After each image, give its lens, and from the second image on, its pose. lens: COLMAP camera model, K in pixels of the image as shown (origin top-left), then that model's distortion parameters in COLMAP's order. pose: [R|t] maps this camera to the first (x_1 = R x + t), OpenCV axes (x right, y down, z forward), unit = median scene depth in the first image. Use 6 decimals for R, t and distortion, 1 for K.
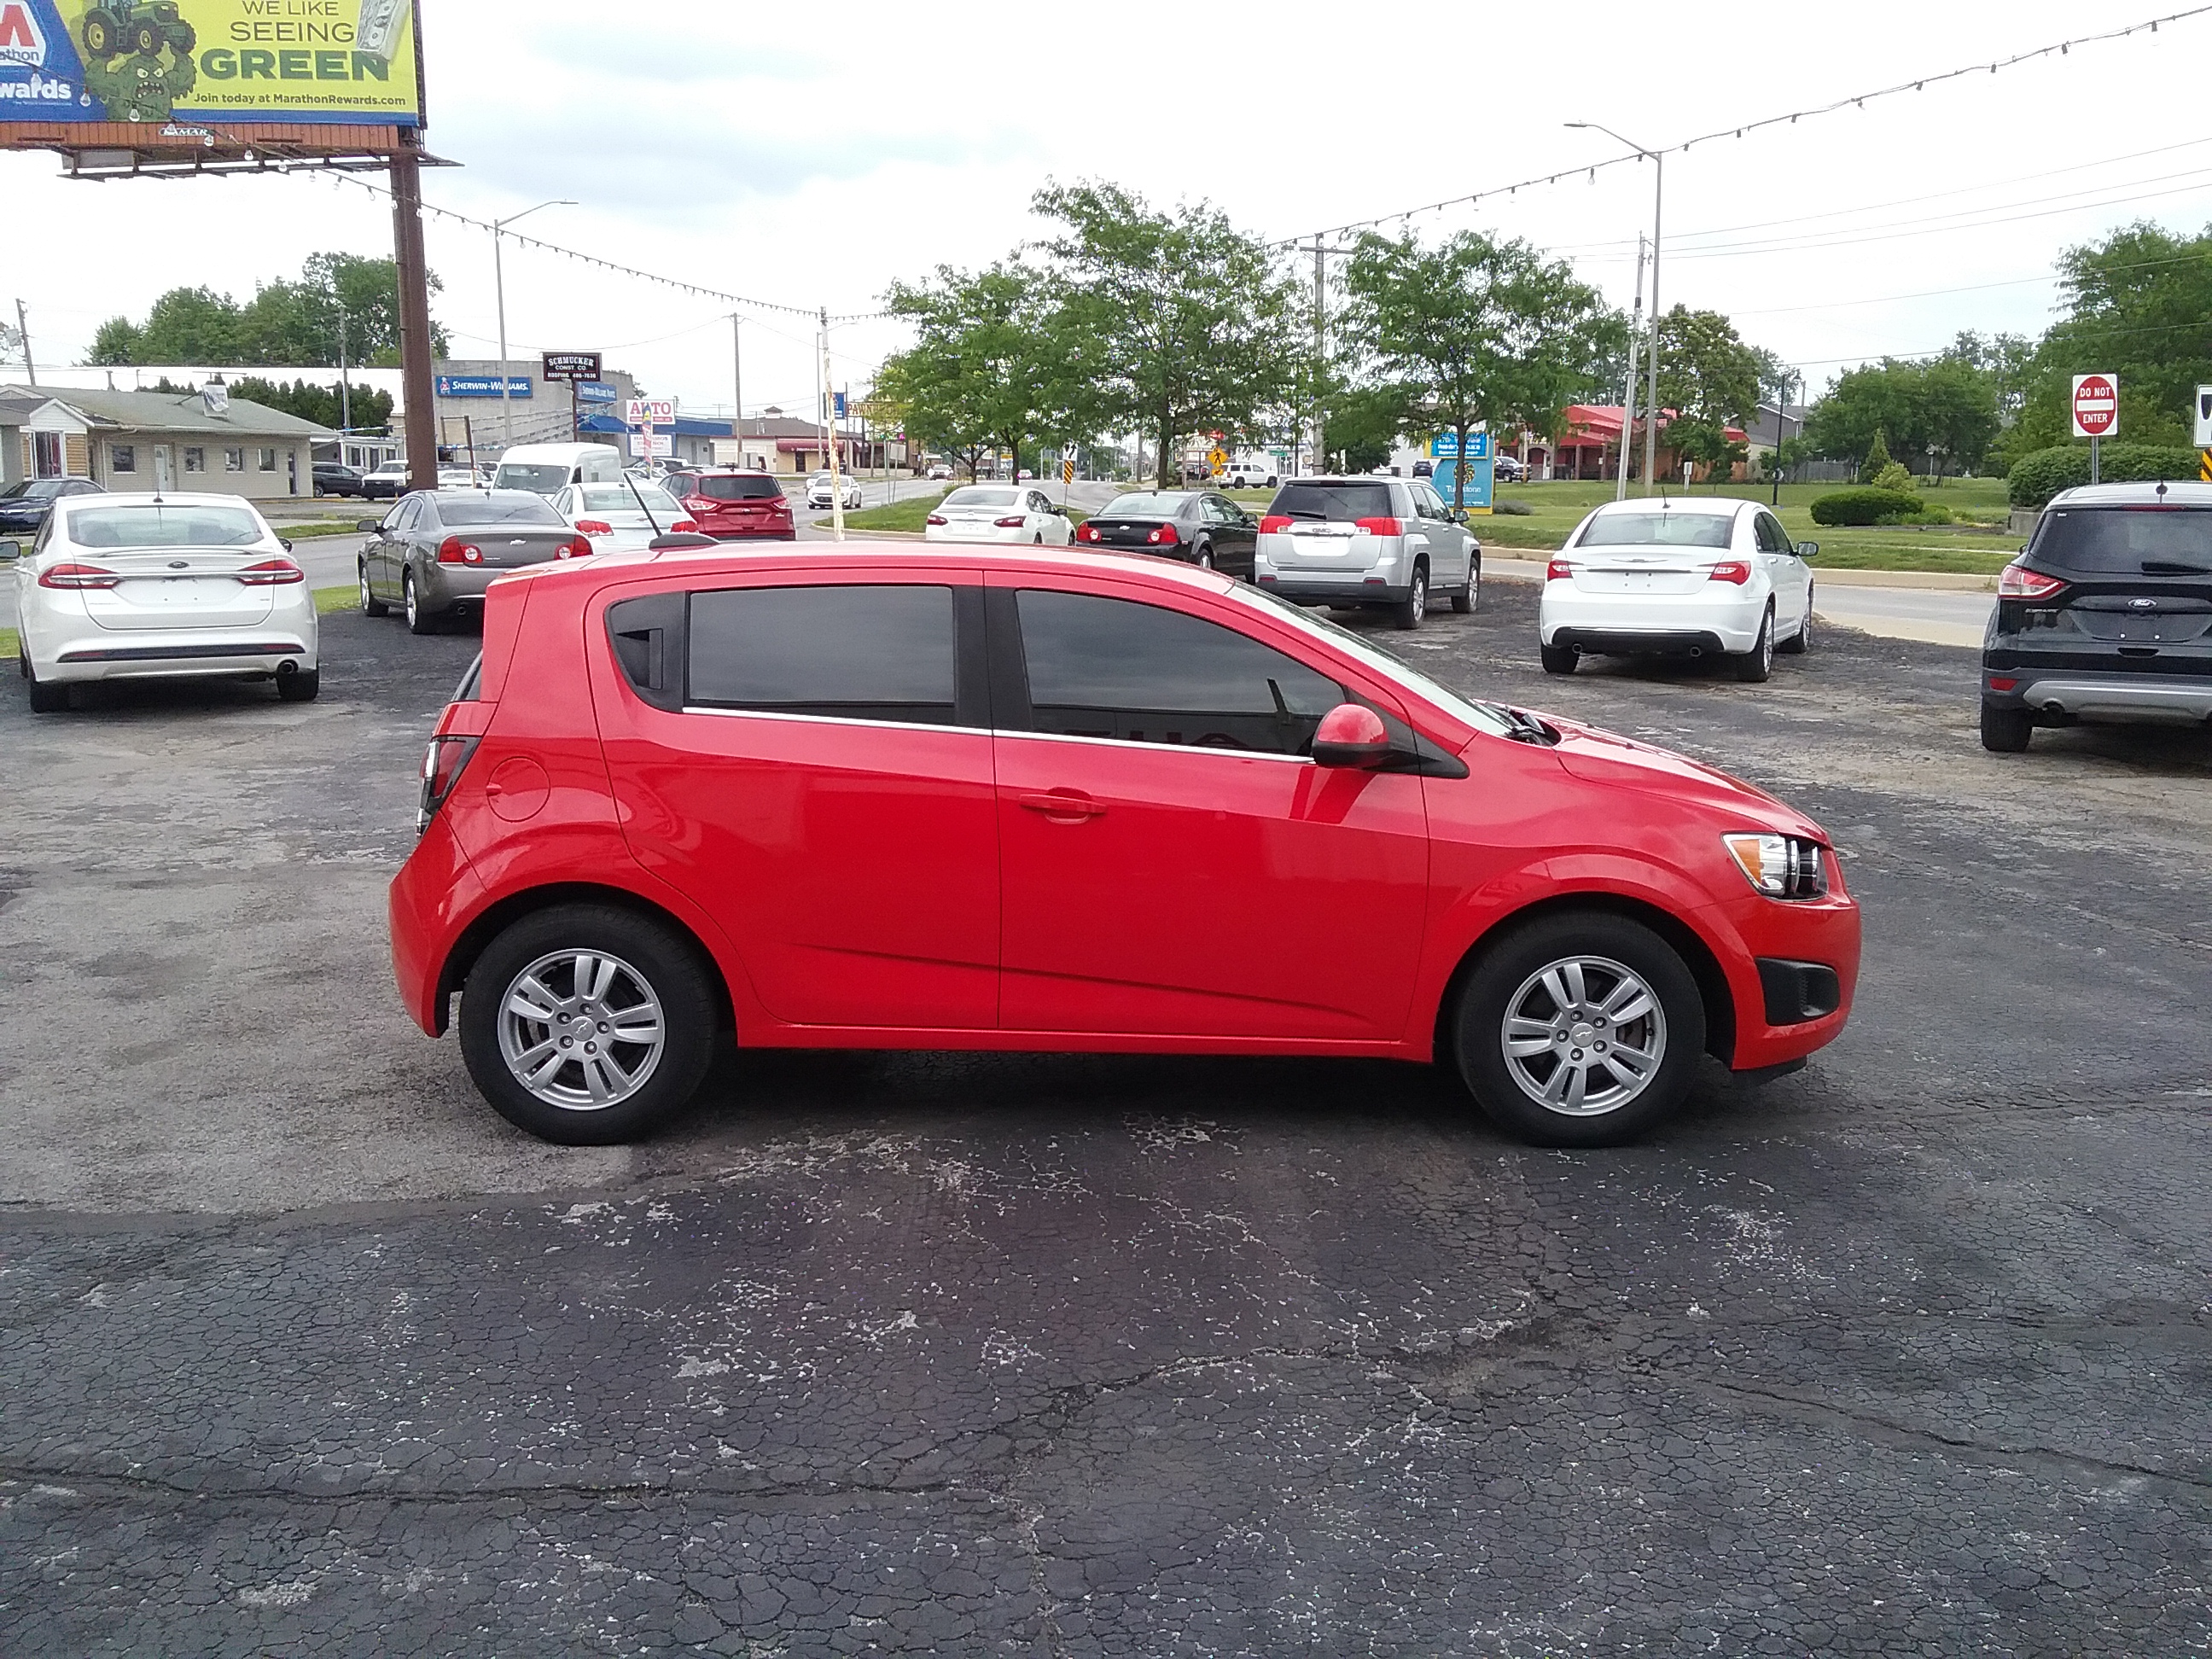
lens RADIAL K [[2044.5, 0, 1161.7], [0, 2044.5, 822.3], [0, 0, 1]] dist [0.009328, 0.000000]
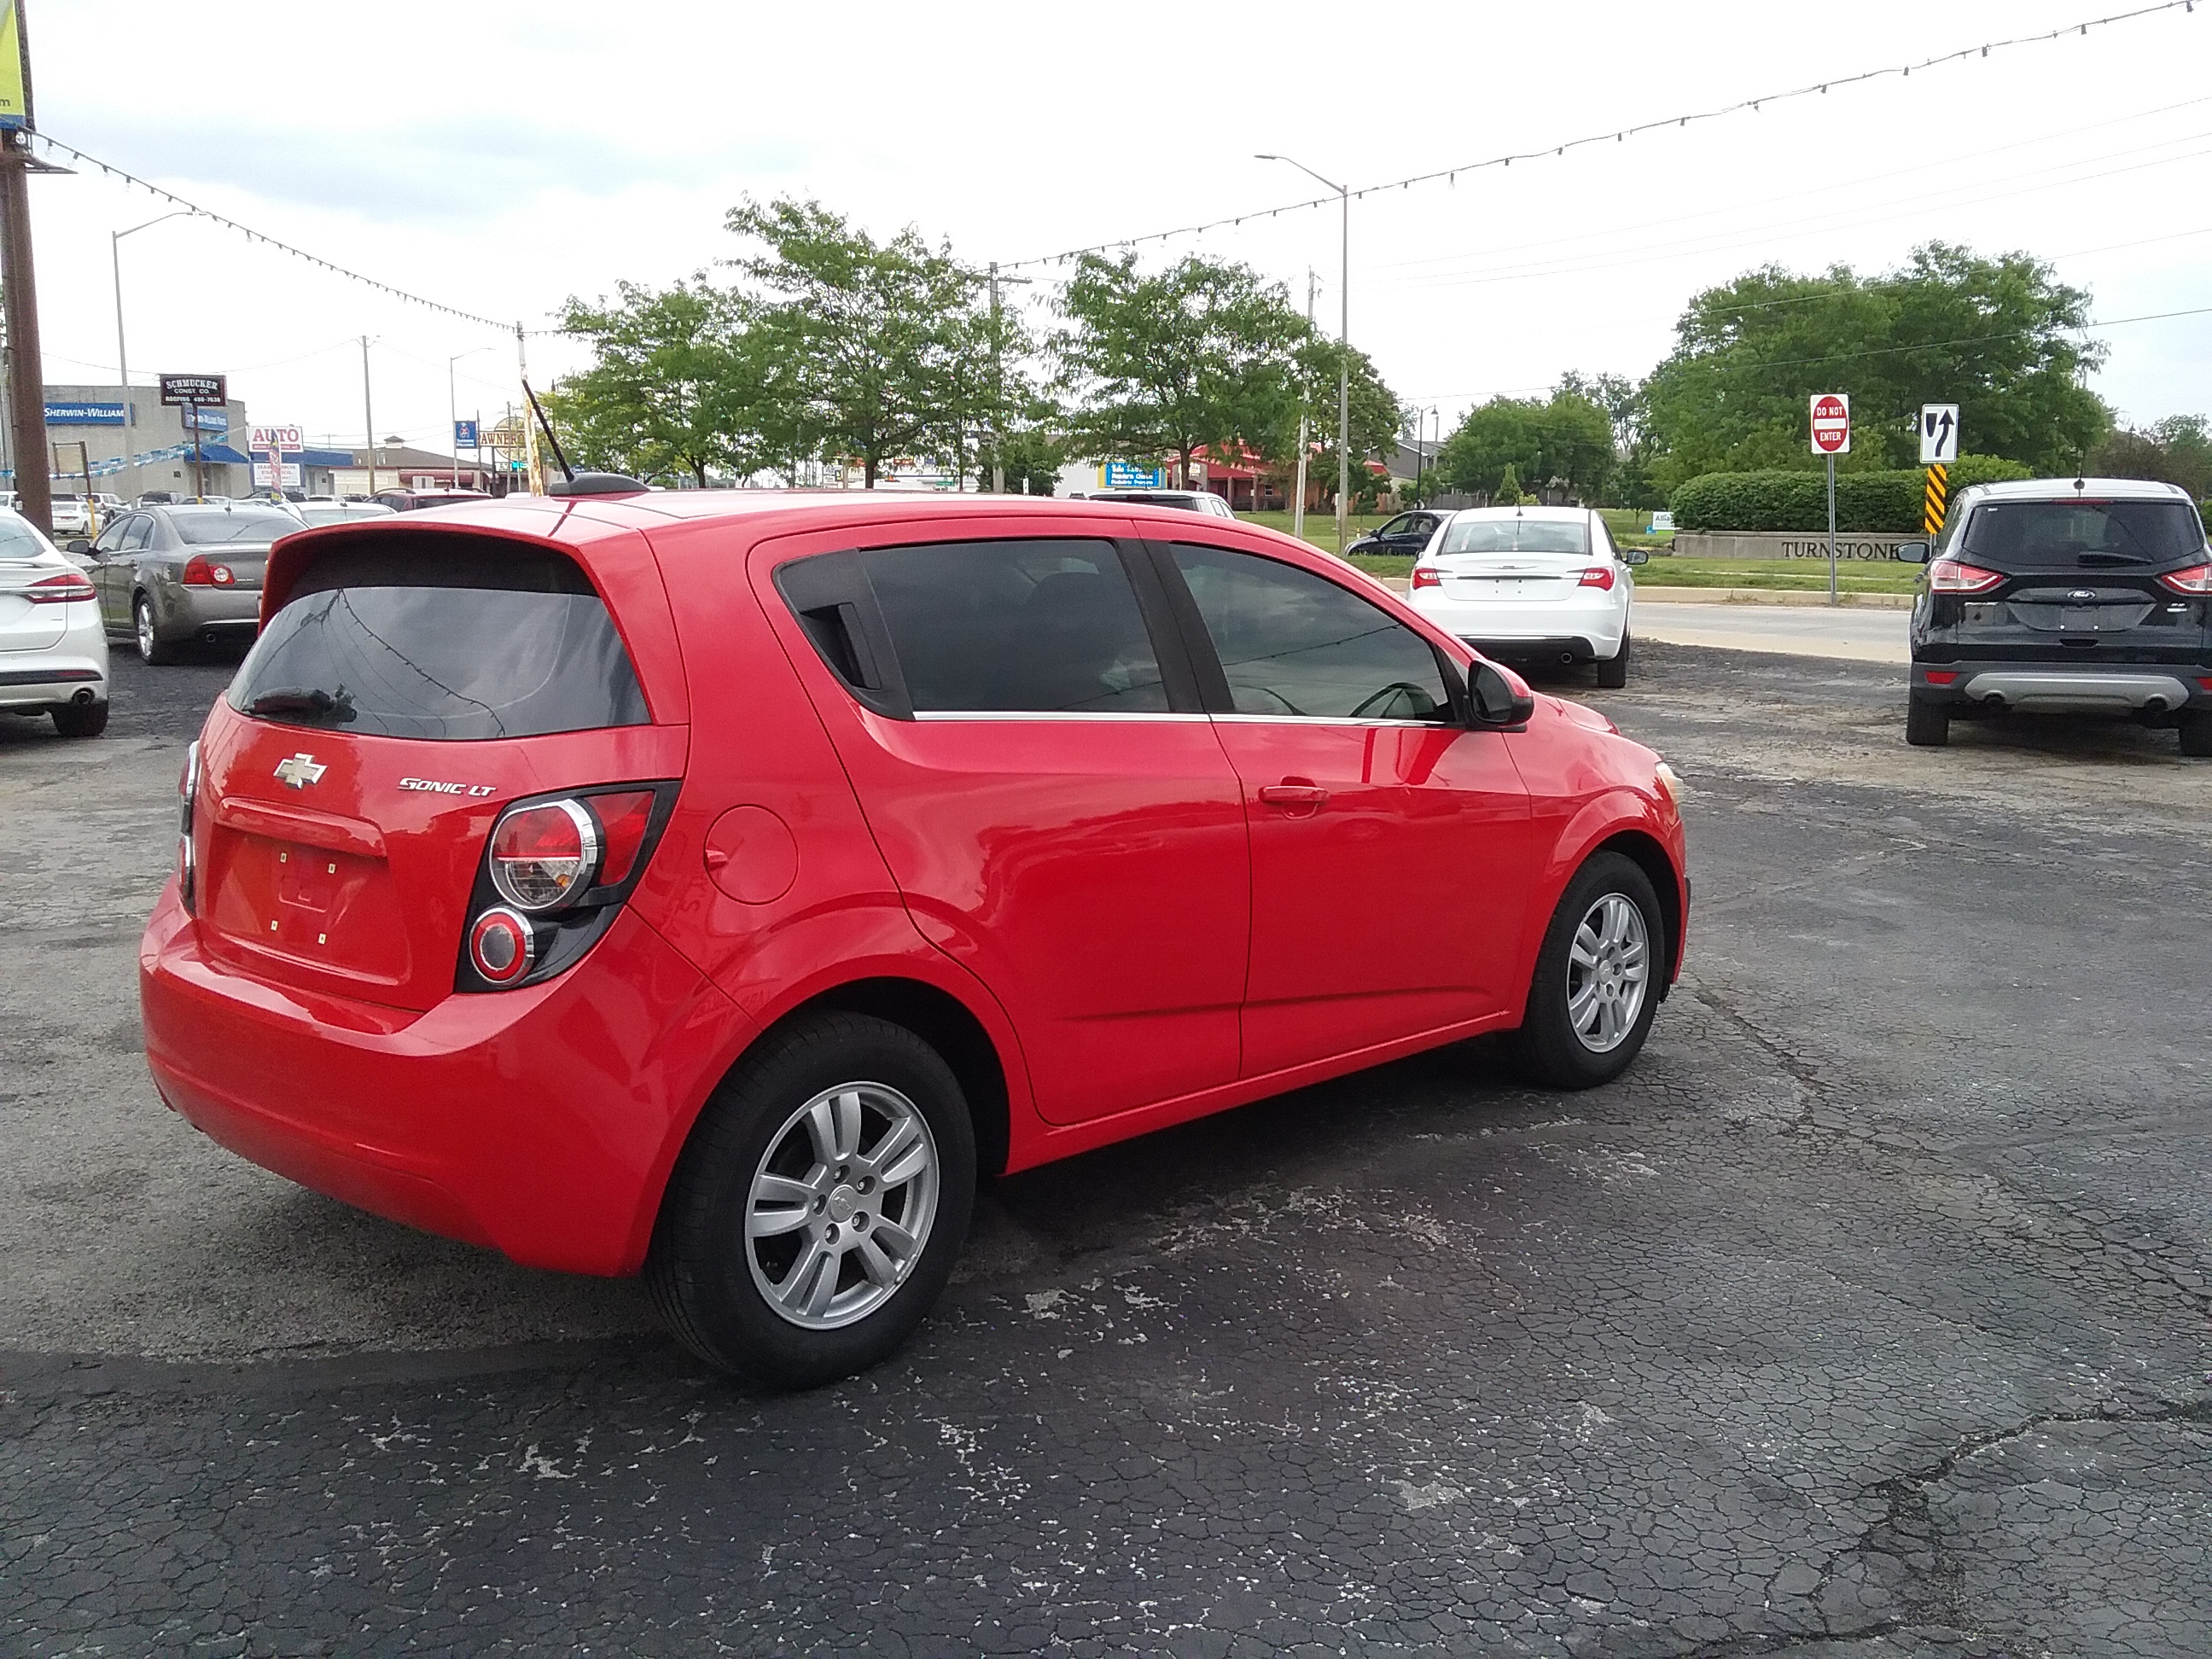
lens RADIAL K [[2044.5, 0, 1157.9], [0, 2044.5, 819.4], [0, 0, 1]] dist [0.009328, 0.000000]
pose [[0.985488, -0.028987, 0.167251, -0.040148], [0.031827, 0.999391, -0.014321, 0.001216], [-0.166734, 0.019437, 0.985810, 0.020627]]
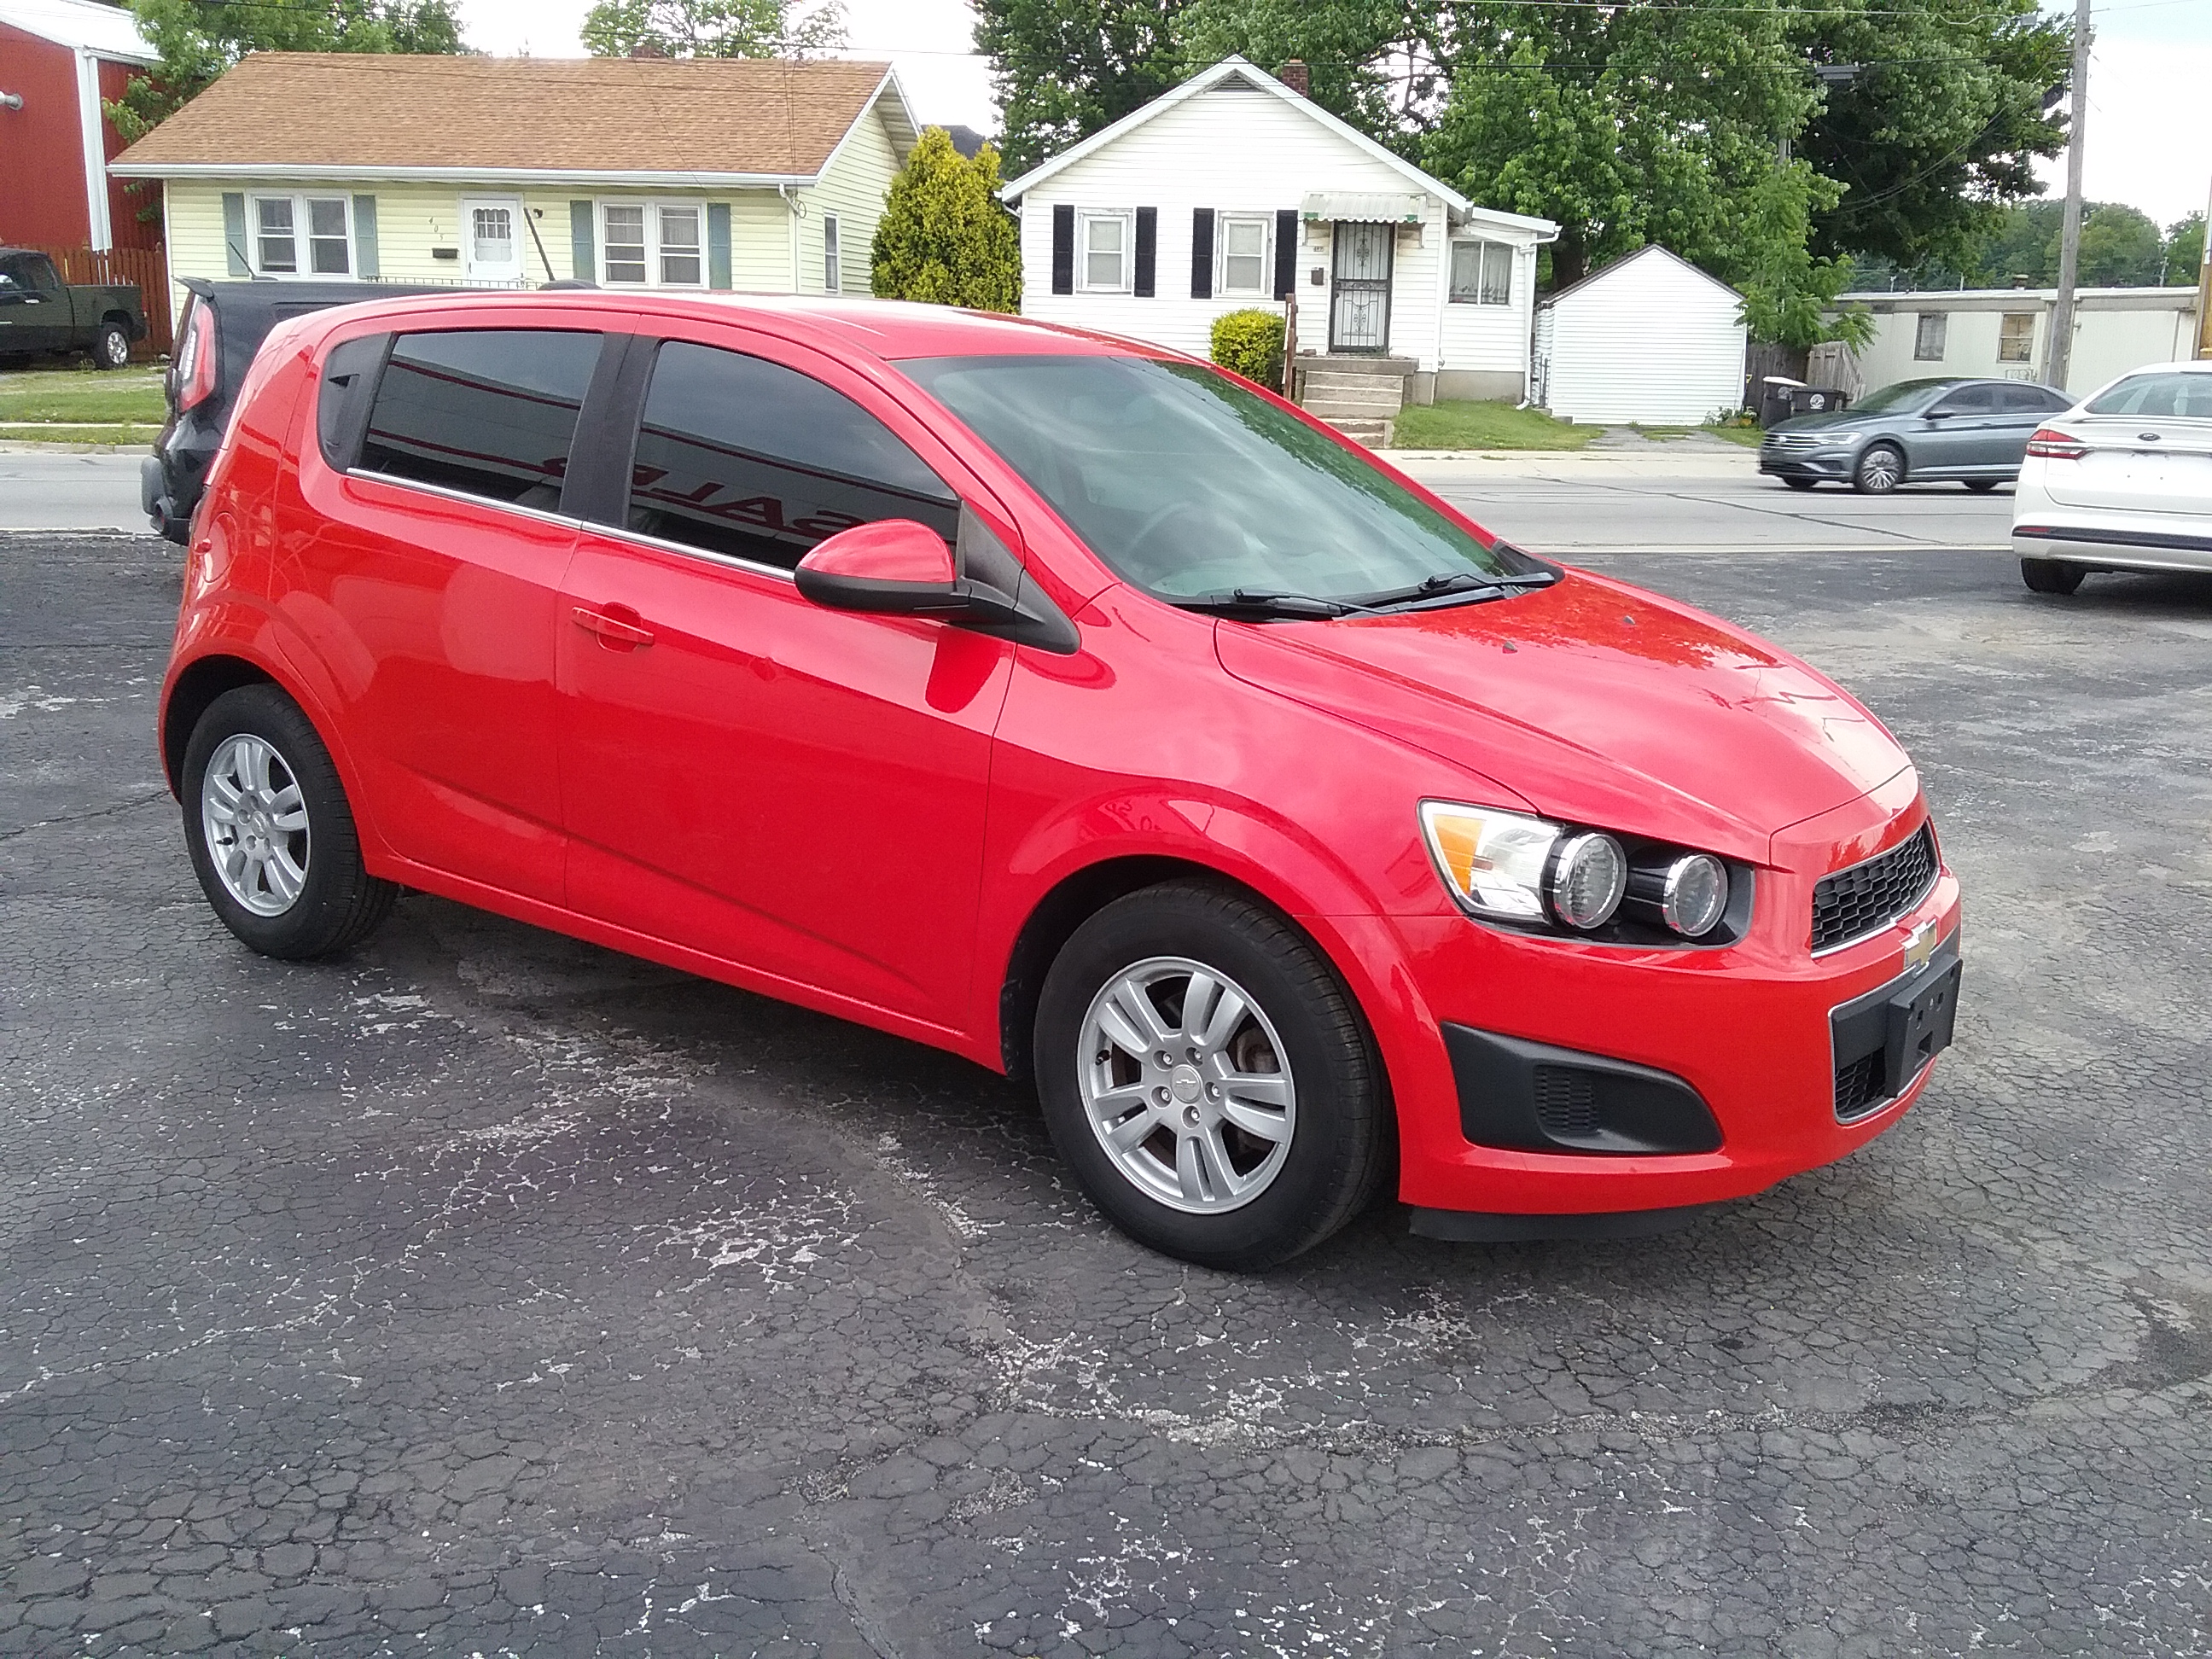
lens RADIAL K [[2044.5, 0, 1121.7], [0, 2044.5, 815.2], [0, 0, 1]] dist [0.009328, 0.000000]
pose [[0.281081, 0.217972, -0.934602, 0.073668], [-0.183463, 0.968108, 0.170610, -0.012609], [0.941984, 0.123509, 0.312107, 0.110208]]
